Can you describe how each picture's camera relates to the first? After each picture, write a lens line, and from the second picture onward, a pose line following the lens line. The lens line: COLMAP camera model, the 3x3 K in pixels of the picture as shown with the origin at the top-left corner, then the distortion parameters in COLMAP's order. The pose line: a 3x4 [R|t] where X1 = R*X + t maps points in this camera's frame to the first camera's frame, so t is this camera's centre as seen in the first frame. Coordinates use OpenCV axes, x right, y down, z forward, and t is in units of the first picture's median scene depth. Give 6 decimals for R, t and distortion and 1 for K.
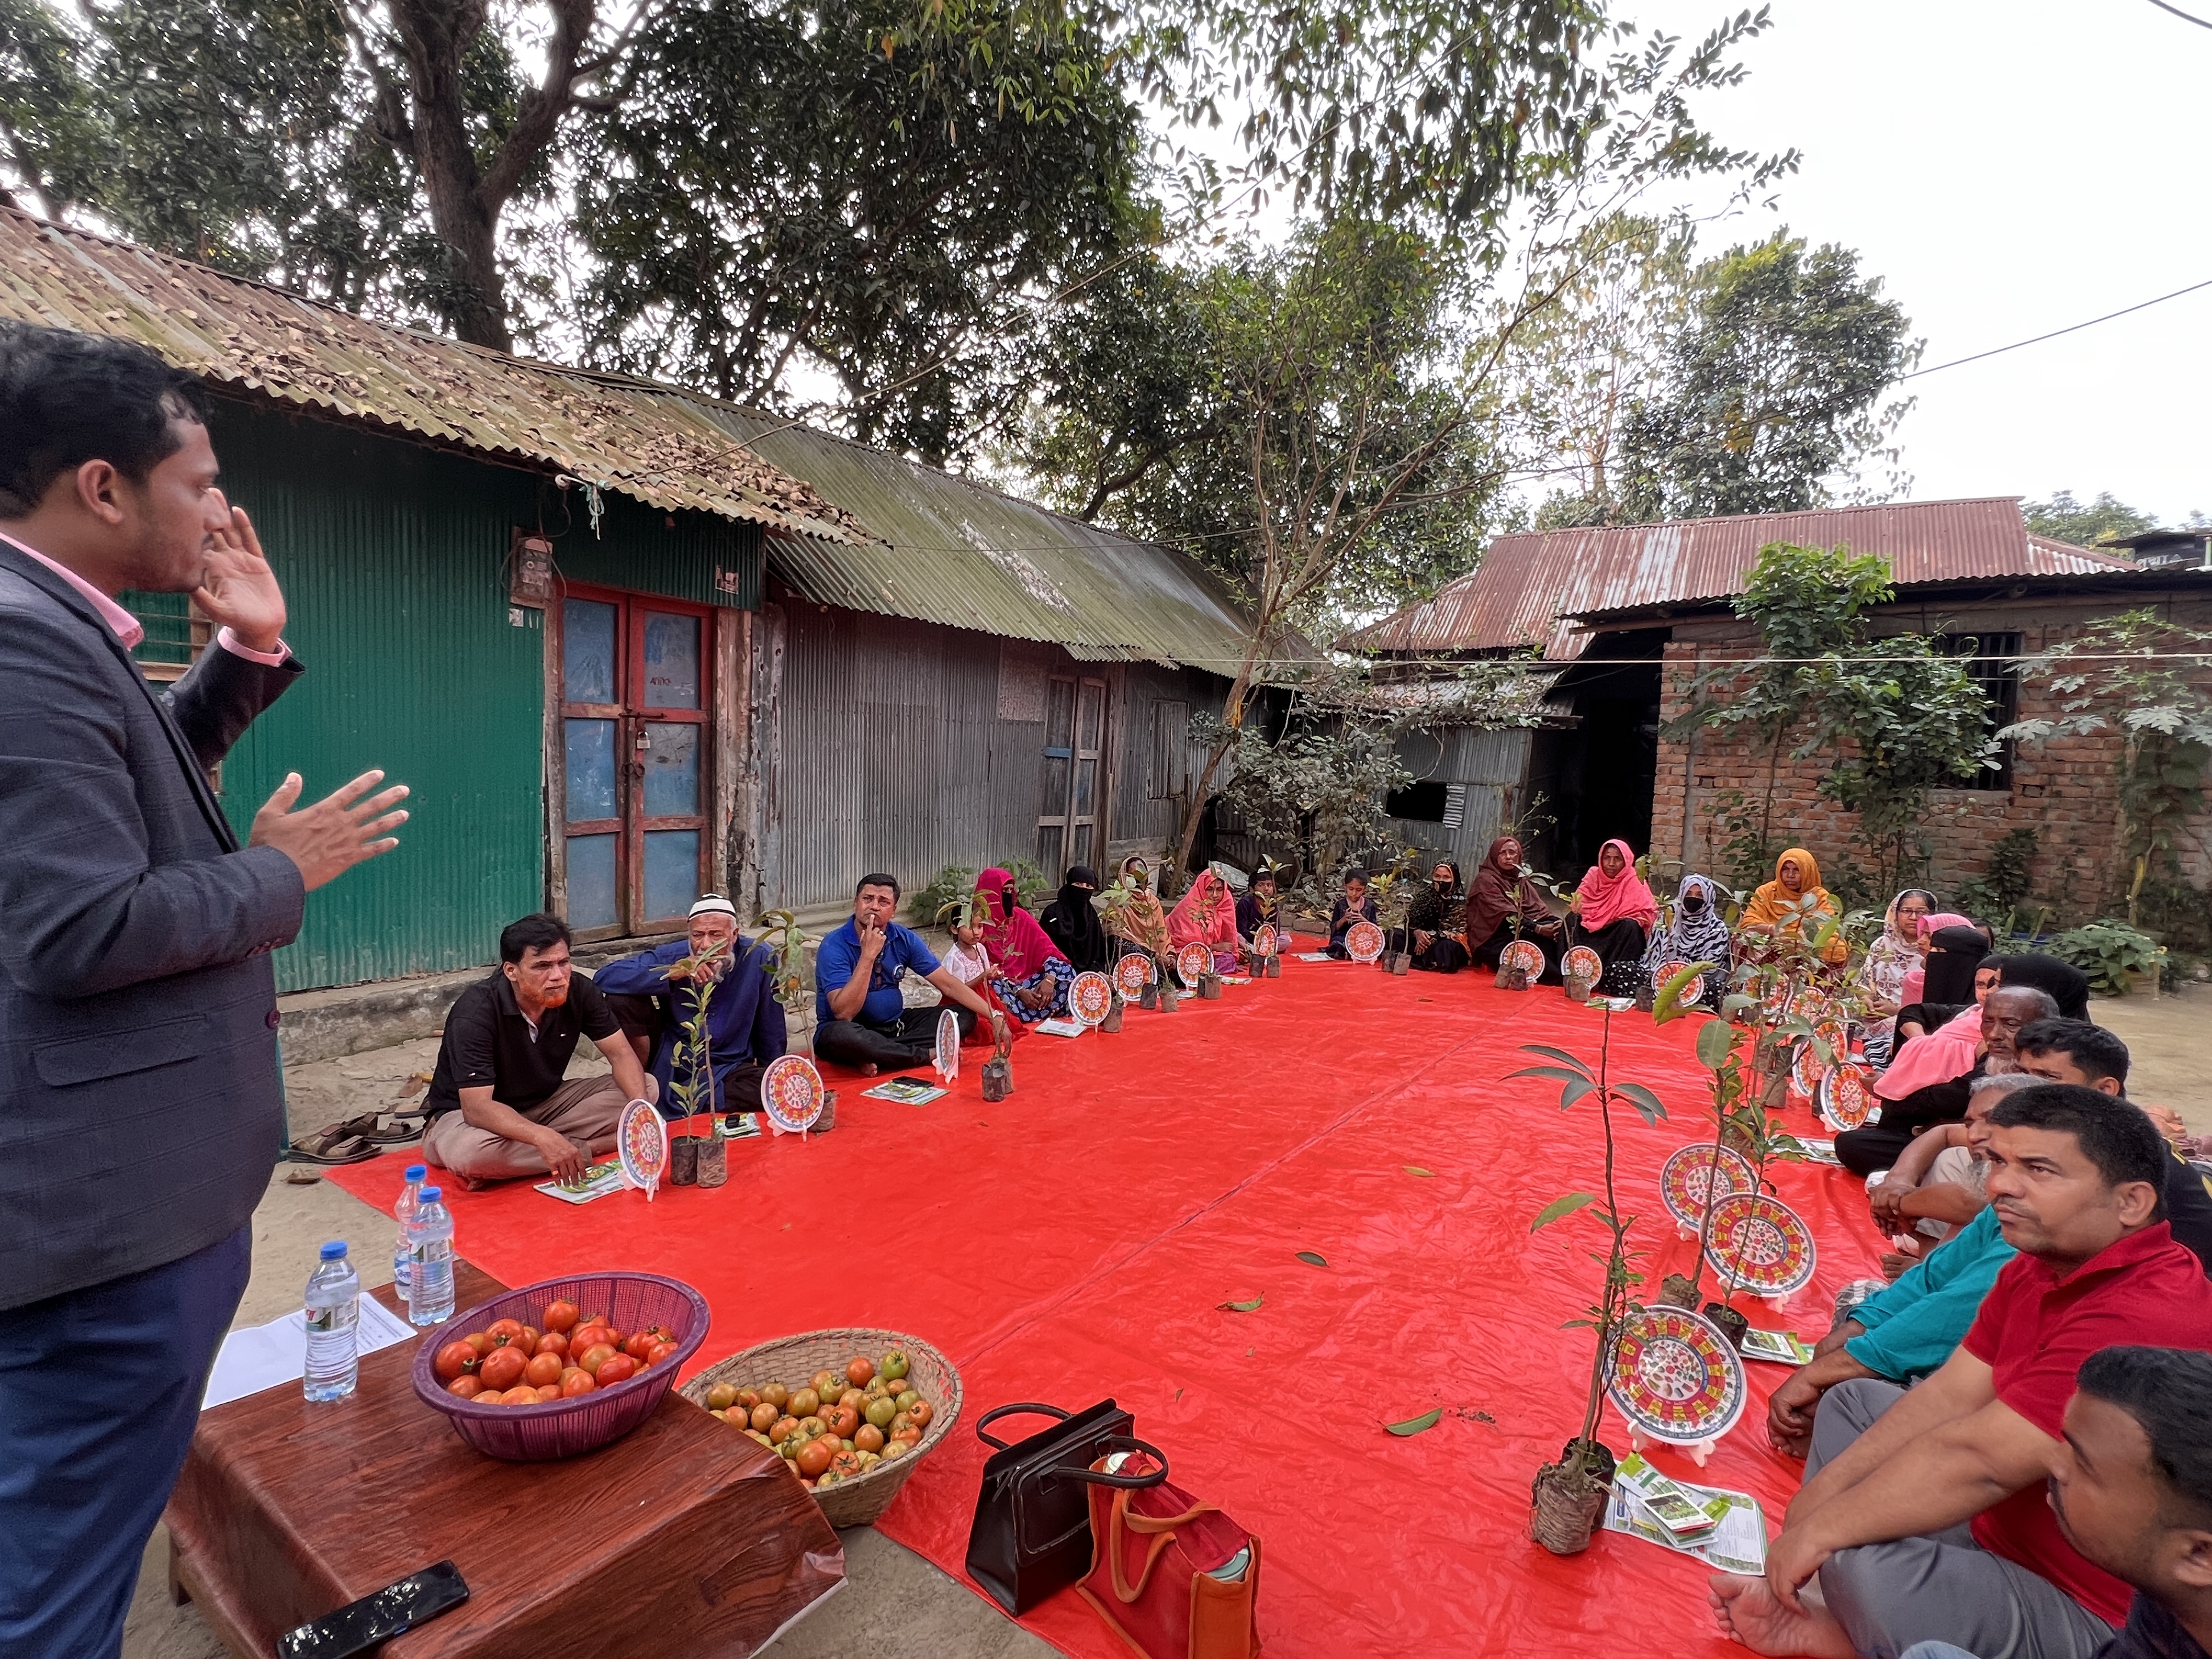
lens RADIAL K [[1067.1, 0, 1104.0], [0, 1067.1, 836.6], [0, 0, 1]] dist [-0.004043, 0.001282]
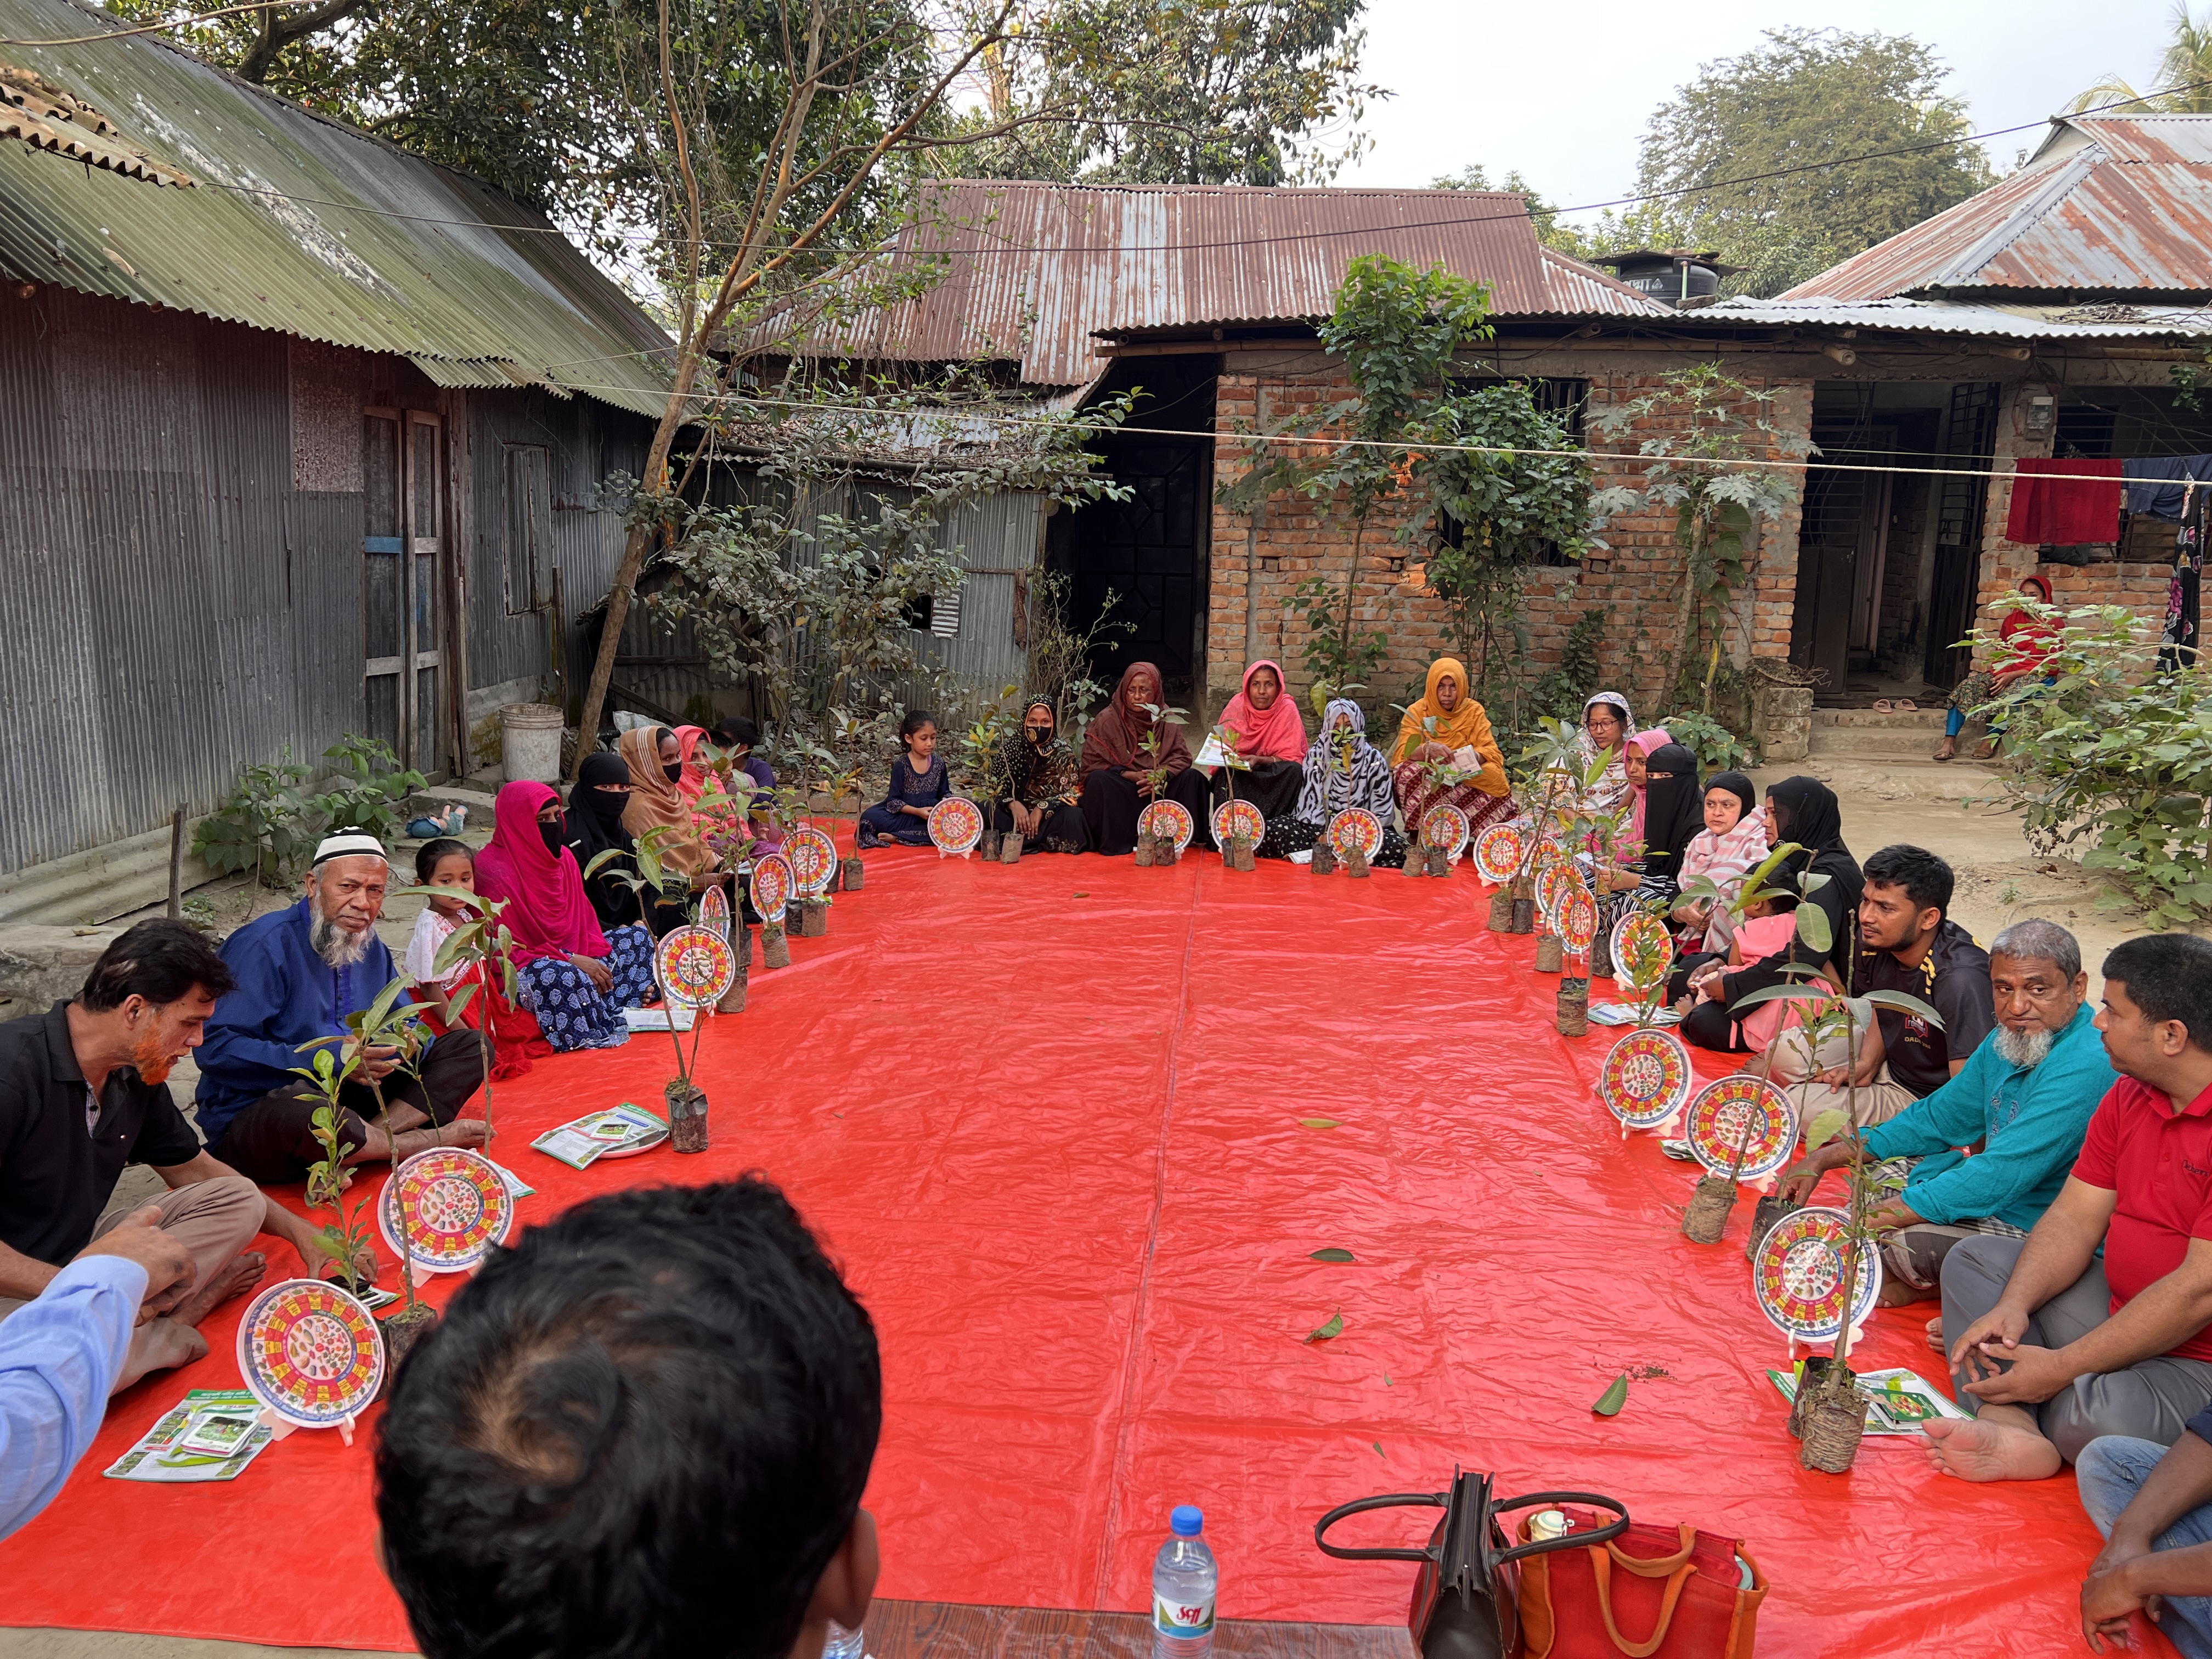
lens RADIAL K [[1668.1, 0, 1097.7], [0, 1668.1, 837.8], [0, 0, 1]] dist [0.056896, -0.055028]
pose [[0.852825, -0.112451, 0.509945, -0.213554], [0.046652, 0.989041, 0.140080, -0.036291], [-0.520109, -0.095674, 0.848725, 0.024212]]
